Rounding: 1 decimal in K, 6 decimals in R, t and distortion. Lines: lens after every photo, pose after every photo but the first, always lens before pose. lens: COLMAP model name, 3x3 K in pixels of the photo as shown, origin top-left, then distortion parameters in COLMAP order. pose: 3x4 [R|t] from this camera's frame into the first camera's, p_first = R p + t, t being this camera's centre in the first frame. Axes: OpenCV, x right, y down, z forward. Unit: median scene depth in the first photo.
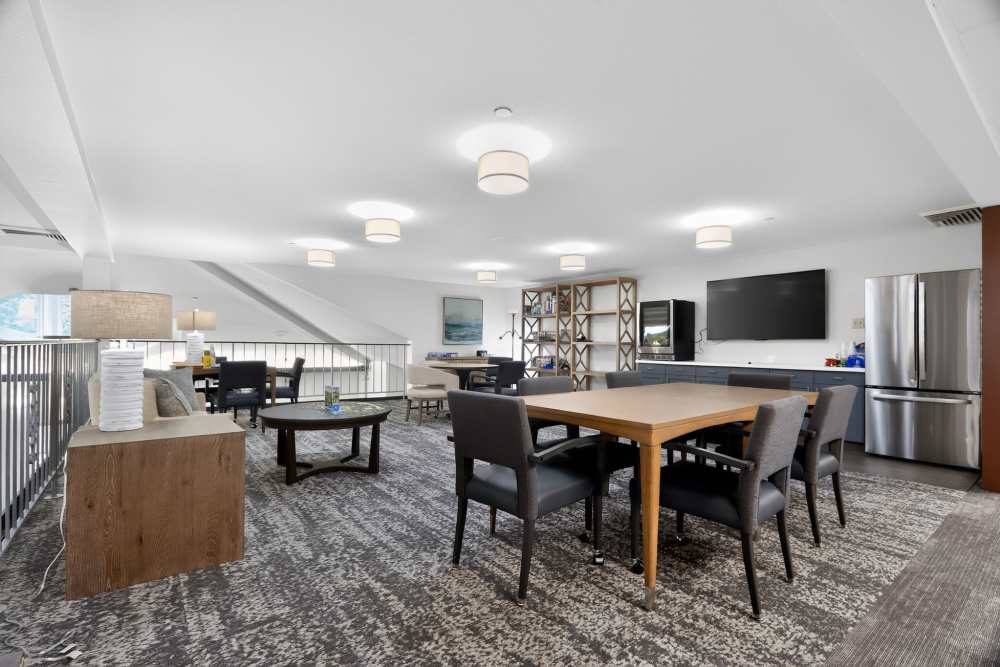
lens RADIAL K [[467.9, 0, 498.6], [0, 467.9, 342.0], [0, 0, 1]] dist [-0.018817, 0.000062]
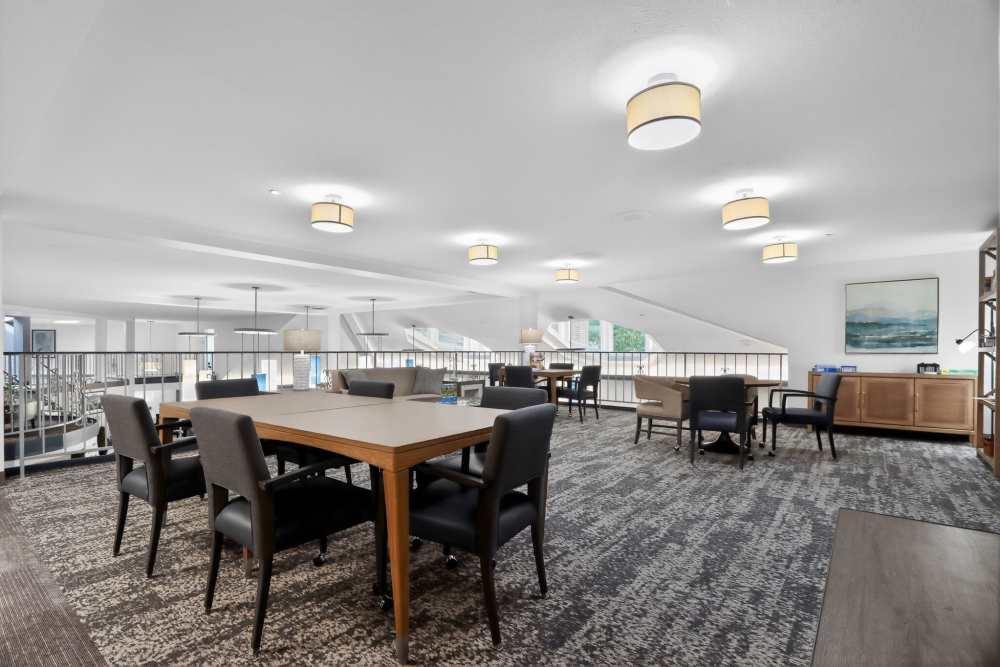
lens RADIAL K [[467.9, 0, 498.6], [0, 467.9, 342.0], [0, 0, 1]] dist [-0.018817, 0.000062]
pose [[0.247396, -0.025554, -0.968577, 0.657551], [0.004098, 0.999671, -0.025328, 0.006051], [0.968906, 0.002297, 0.247419, 0.535814]]
